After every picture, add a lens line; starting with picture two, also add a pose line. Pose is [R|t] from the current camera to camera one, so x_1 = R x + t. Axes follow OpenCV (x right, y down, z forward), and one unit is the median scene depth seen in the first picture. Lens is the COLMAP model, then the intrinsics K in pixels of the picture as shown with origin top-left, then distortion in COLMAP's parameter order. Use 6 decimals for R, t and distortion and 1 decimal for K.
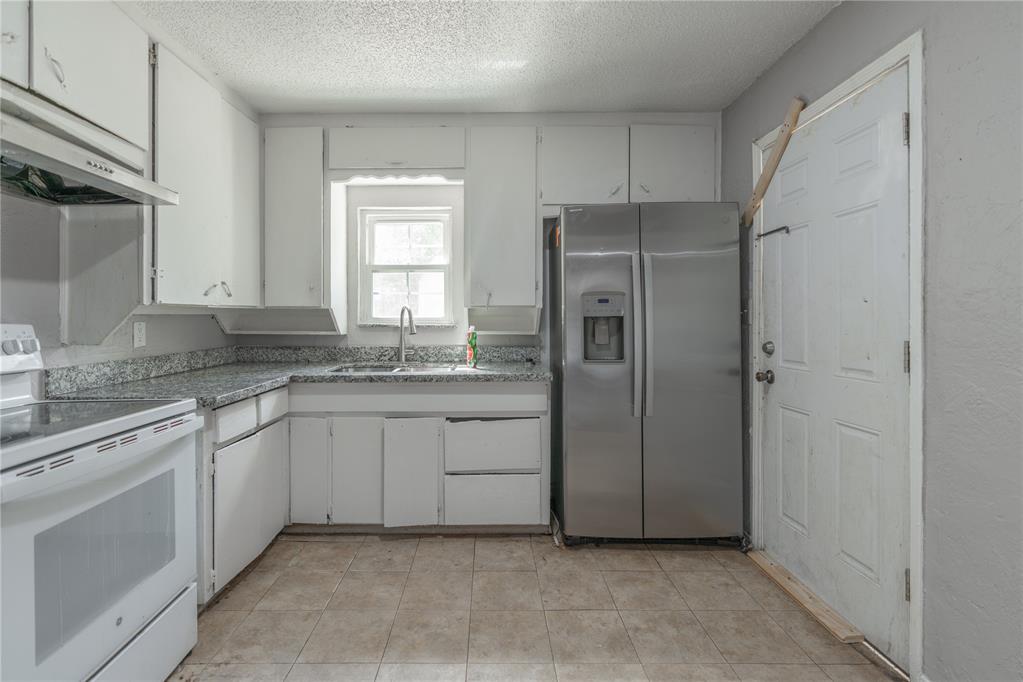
lens RADIAL K [[470.6, 0, 484.8], [0, 470.6, 320.9], [0, 0, 1]] dist [-0.001401, 0.000458]
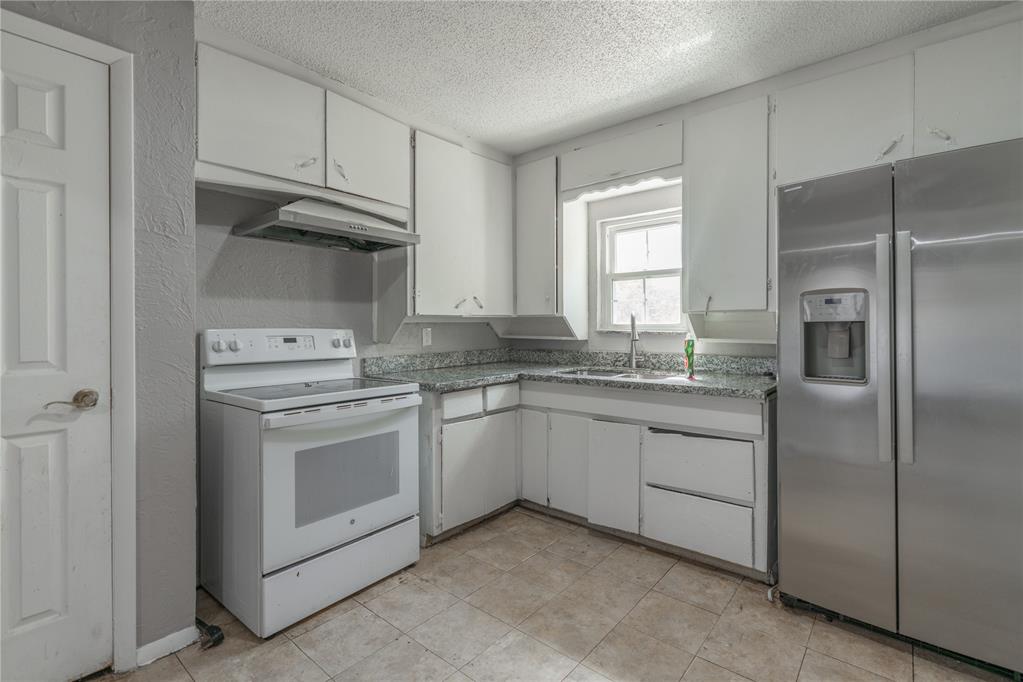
lens RADIAL K [[462.5, 0, 513.1], [0, 462.5, 328.2], [0, 0, 1]] dist [-0.002325, 0.000869]
pose [[0.771342, 0.001119, -0.636420, 0.312490], [-0.000825, 0.999999, 0.000757, 0.001023], [0.636421, -0.000059, 0.771342, 0.087288]]
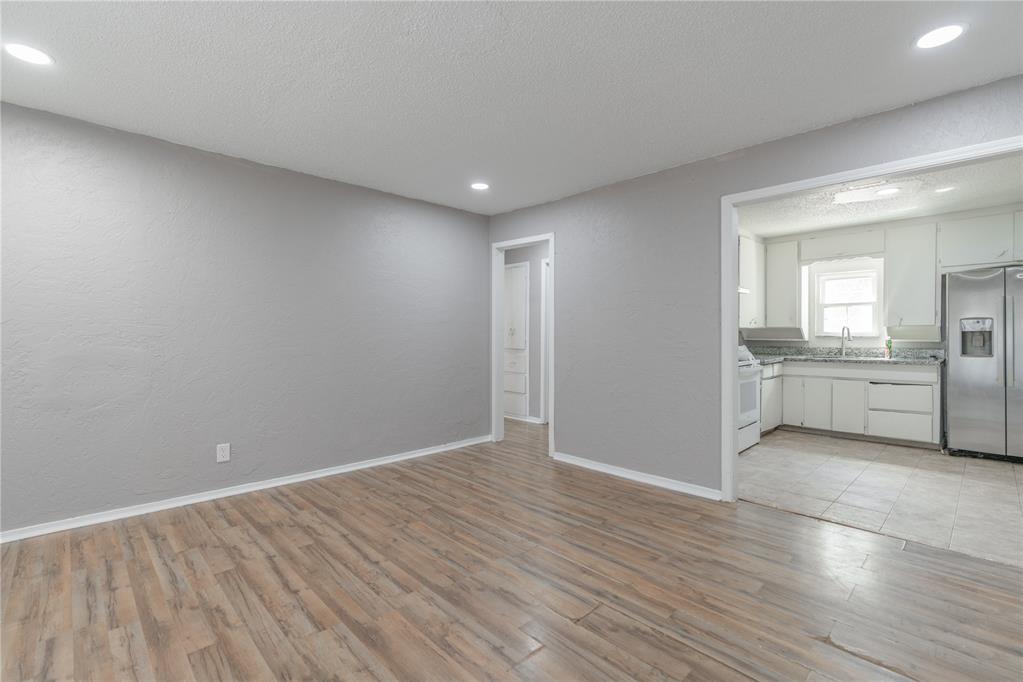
lens RADIAL K [[460.9, 0, 512.3], [0, 460.9, 337.3], [0, 0, 1]] dist [-0.001829, 0.000609]
pose [[0.698997, 0.004234, -0.715112, 0.258500], [0.000753, 0.999978, 0.006657, 0.000876], [0.715124, -0.005192, 0.698978, -1.473709]]
